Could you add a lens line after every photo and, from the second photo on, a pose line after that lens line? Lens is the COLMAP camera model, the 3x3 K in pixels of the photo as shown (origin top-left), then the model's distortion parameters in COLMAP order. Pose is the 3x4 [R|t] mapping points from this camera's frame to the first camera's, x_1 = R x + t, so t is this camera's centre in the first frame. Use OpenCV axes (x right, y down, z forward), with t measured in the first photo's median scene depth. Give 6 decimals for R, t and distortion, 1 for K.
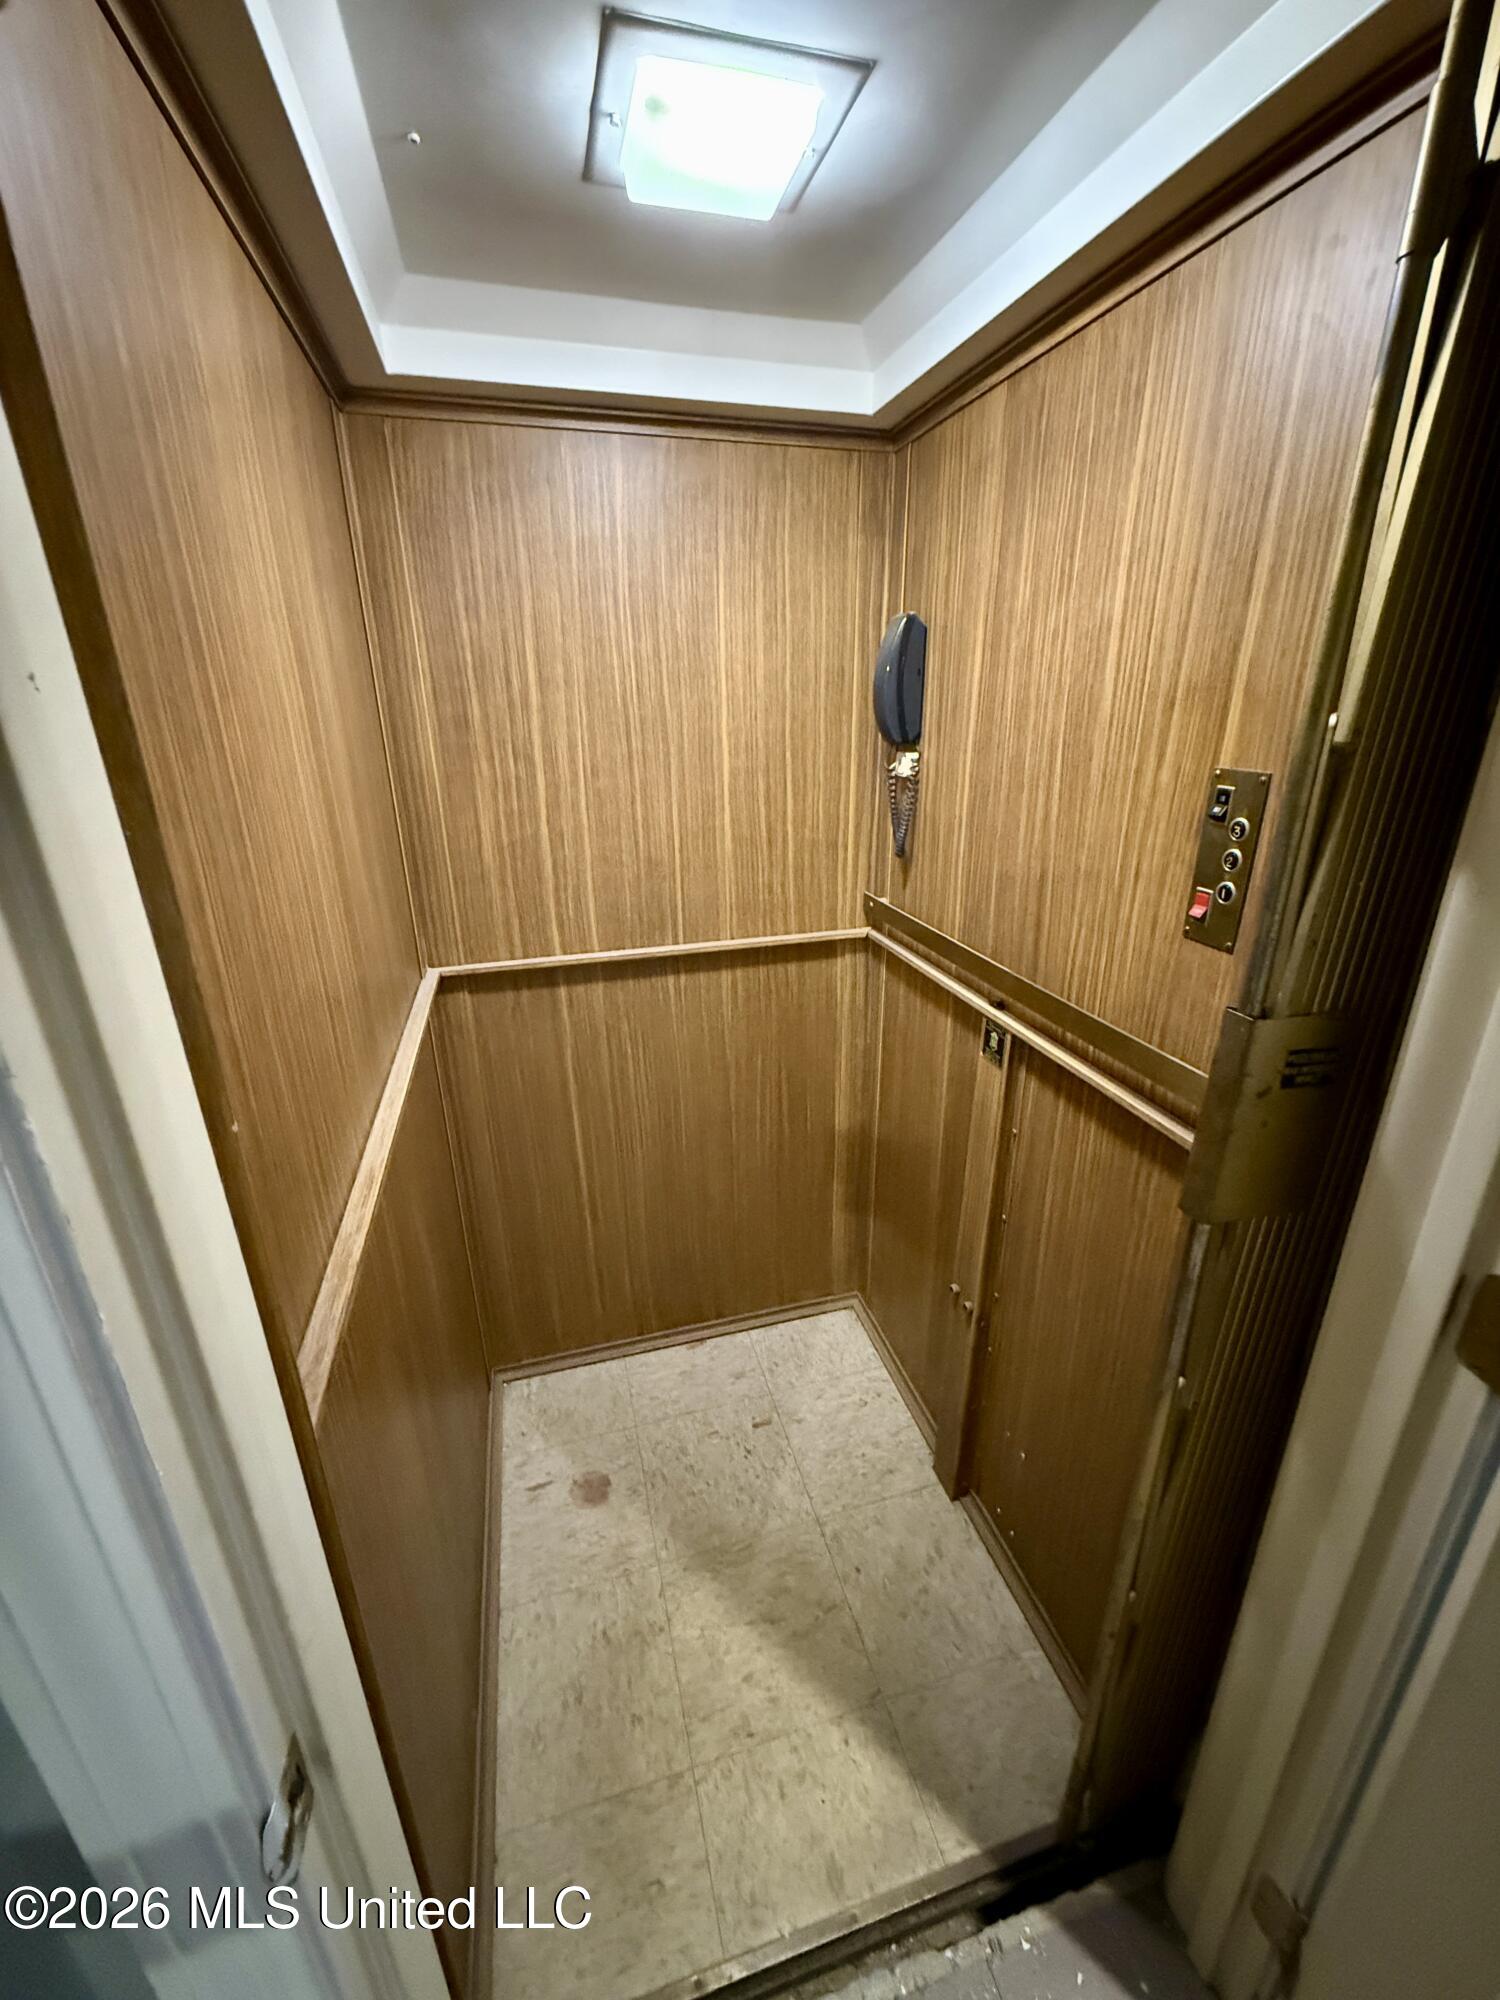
lens RADIAL K [[796.6, 0, 750.6], [0, 796.6, 996.5], [0, 0, 1]] dist [0.000473, -0.000108]
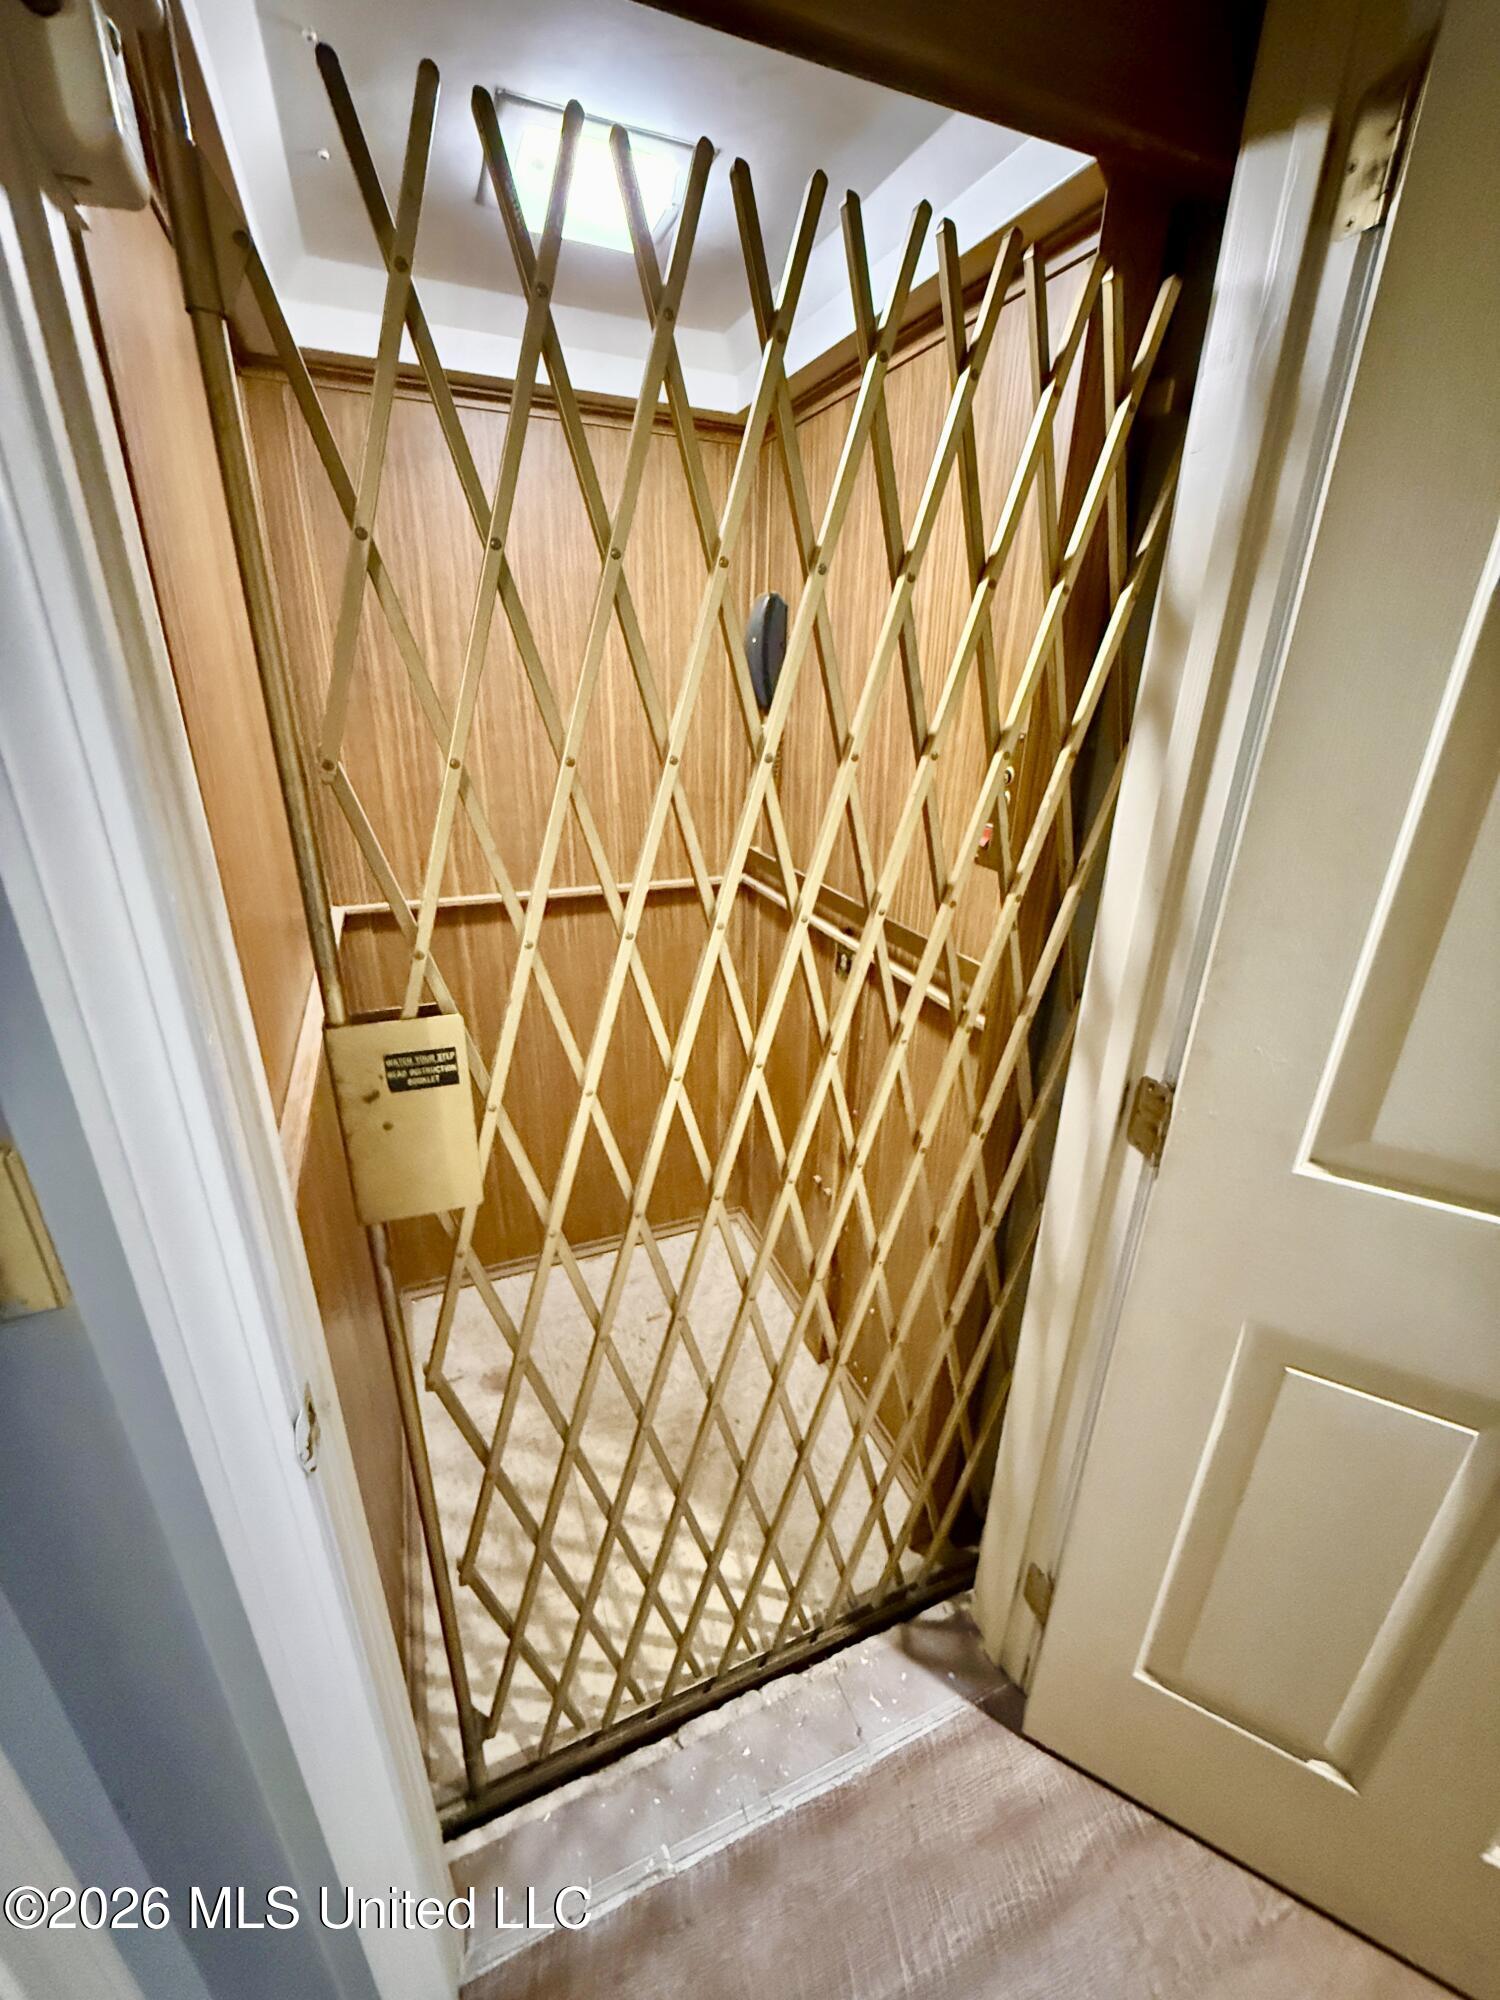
lens RADIAL K [[796.6, 0, 750.1], [0, 796.6, 994.5], [0, 0, 1]] dist [0.000473, -0.000108]
pose [[0.991573, -0.015594, 0.128606, 0.011745], [0.011644, 0.999439, 0.031407, 0.057561], [-0.129024, -0.029645, 0.991198, -0.142910]]
